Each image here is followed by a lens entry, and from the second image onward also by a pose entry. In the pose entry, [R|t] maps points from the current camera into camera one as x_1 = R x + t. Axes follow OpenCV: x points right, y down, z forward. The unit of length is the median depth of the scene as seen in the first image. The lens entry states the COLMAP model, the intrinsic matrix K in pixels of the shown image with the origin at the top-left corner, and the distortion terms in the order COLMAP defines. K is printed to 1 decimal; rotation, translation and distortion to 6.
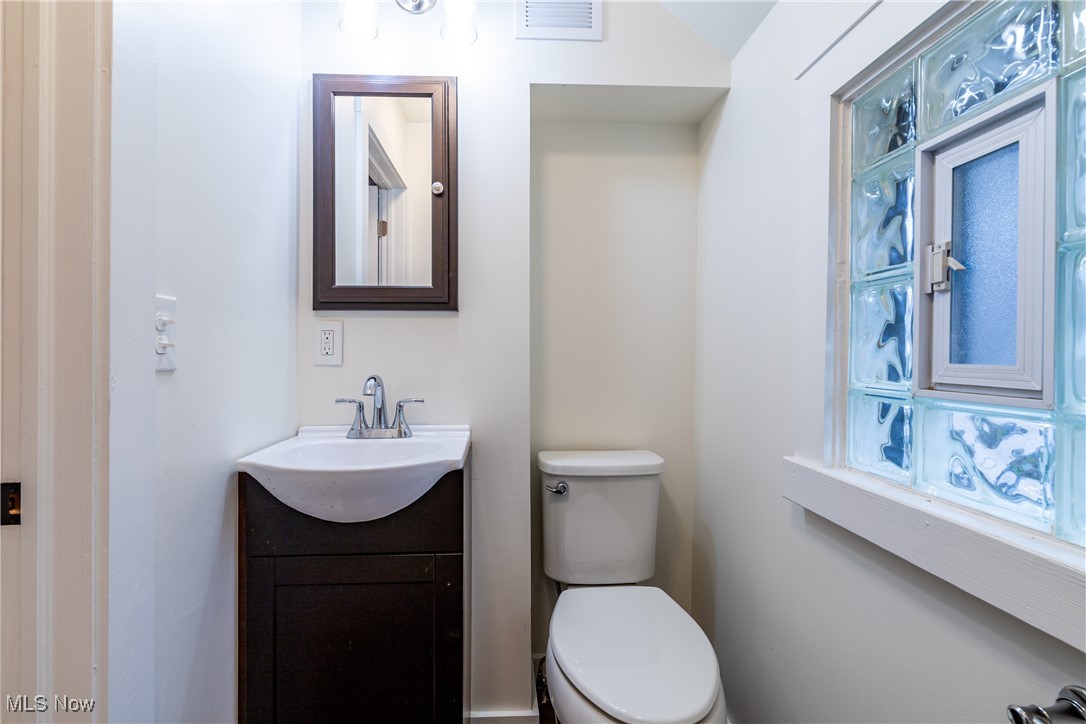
lens RADIAL K [[474.9, 0, 540.7], [0, 474.9, 360.0], [0, 0, 1]] dist [-0.000357, -0.001571]
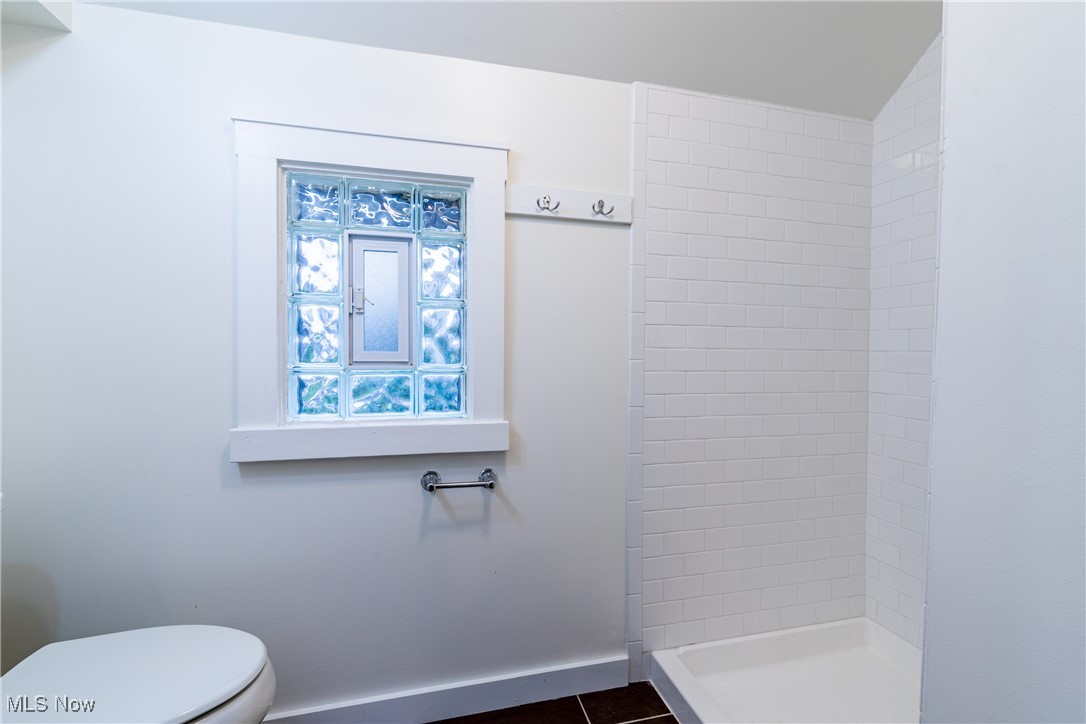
lens RADIAL K [[474.9, 0, 542.8], [0, 474.9, 362.2], [0, 0, 1]] dist [-0.000357, -0.001571]
pose [[-0.188735, -0.016871, 0.981883, -1.113376], [0.003487, 0.999835, 0.017850, 0.019537], [-0.982022, 0.006793, -0.188645, 0.609328]]
